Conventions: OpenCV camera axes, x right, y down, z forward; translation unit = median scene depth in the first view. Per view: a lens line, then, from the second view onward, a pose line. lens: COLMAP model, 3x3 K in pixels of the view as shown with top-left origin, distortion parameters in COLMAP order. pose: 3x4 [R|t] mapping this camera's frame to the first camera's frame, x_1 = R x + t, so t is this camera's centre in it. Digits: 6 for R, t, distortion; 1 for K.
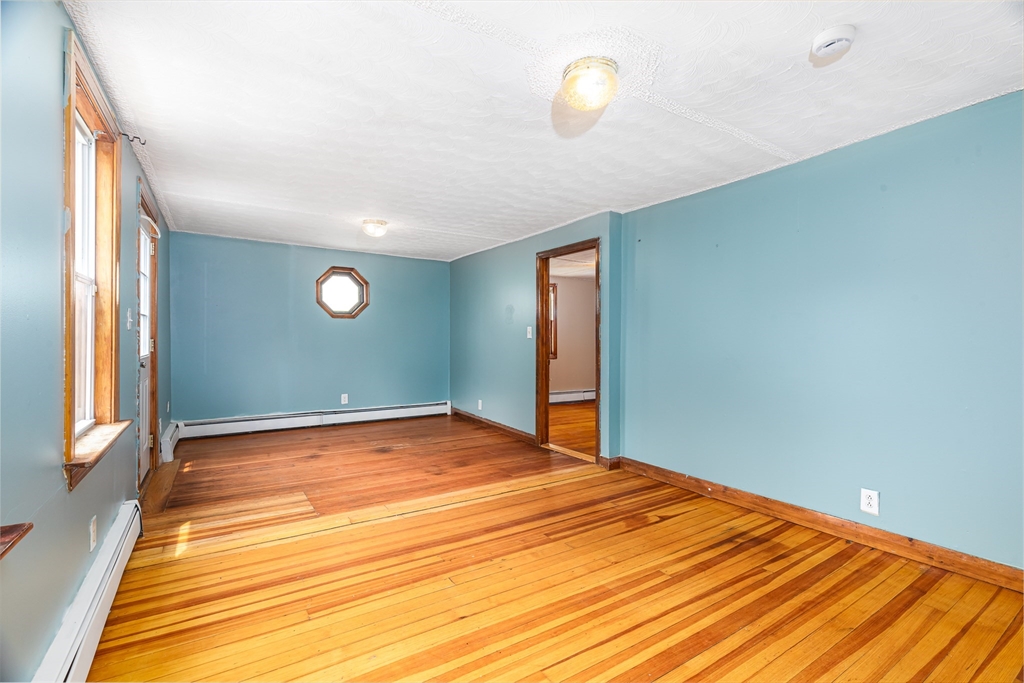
lens RADIAL K [[463.9, 0, 508.6], [0, 463.9, 335.1], [0, 0, 1]] dist [0.004681, -0.001235]
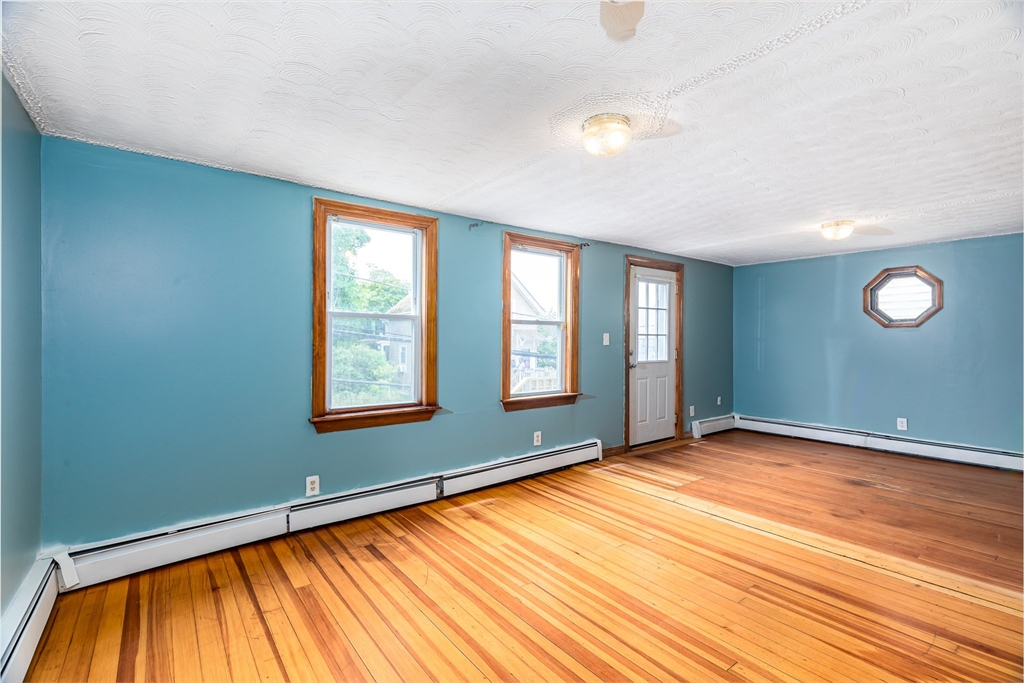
lens RADIAL K [[463.9, 0, 509.1], [0, 463.9, 344.6], [0, 0, 1]] dist [0.004681, -0.001235]
pose [[0.086536, 0.004544, -0.996238, 0.757506], [0.000277, 0.999989, 0.004585, -0.018120], [0.996249, -0.000672, 0.086534, 0.397379]]
